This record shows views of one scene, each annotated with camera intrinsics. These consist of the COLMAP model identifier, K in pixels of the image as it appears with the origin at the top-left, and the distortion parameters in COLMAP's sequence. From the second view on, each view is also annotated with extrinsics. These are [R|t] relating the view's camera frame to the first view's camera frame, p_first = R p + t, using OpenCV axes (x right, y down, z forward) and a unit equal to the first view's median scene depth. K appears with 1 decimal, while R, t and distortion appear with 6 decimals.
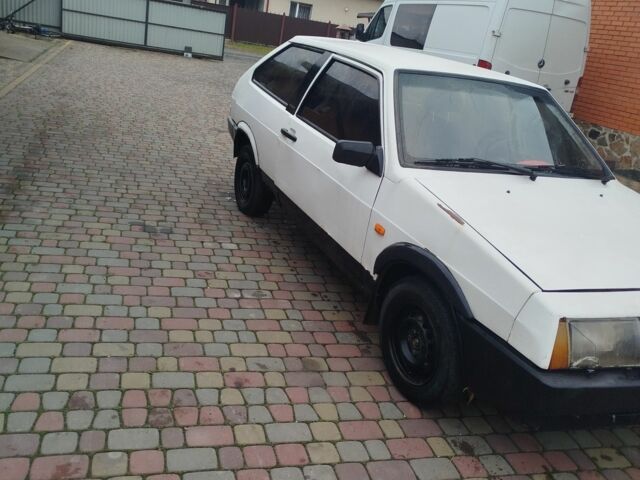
lens RADIAL K [[583.1, 0, 320.0], [0, 583.1, 240.0], [0, 0, 1]] dist [0.010736, -0.001228]
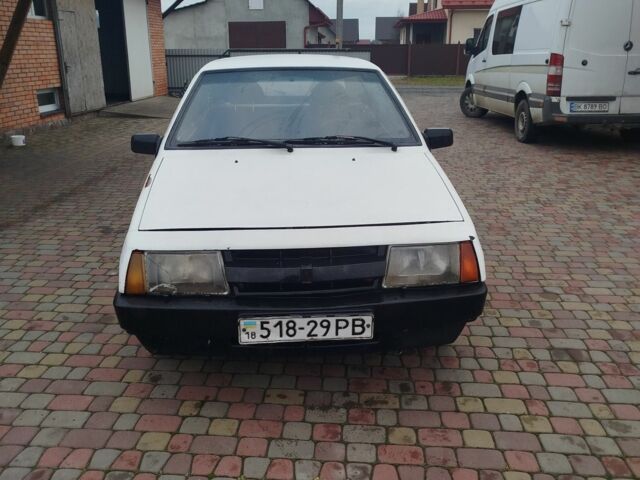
lens RADIAL K [[583.1, 0, 320.0], [0, 583.1, 240.0], [0, 0, 1]] dist [0.010736, -0.001228]
pose [[0.930294, -0.050867, -0.363271, 0.835206], [0.028385, 0.997352, -0.066962, 0.141533], [0.365715, 0.051983, 0.929274, 0.020738]]
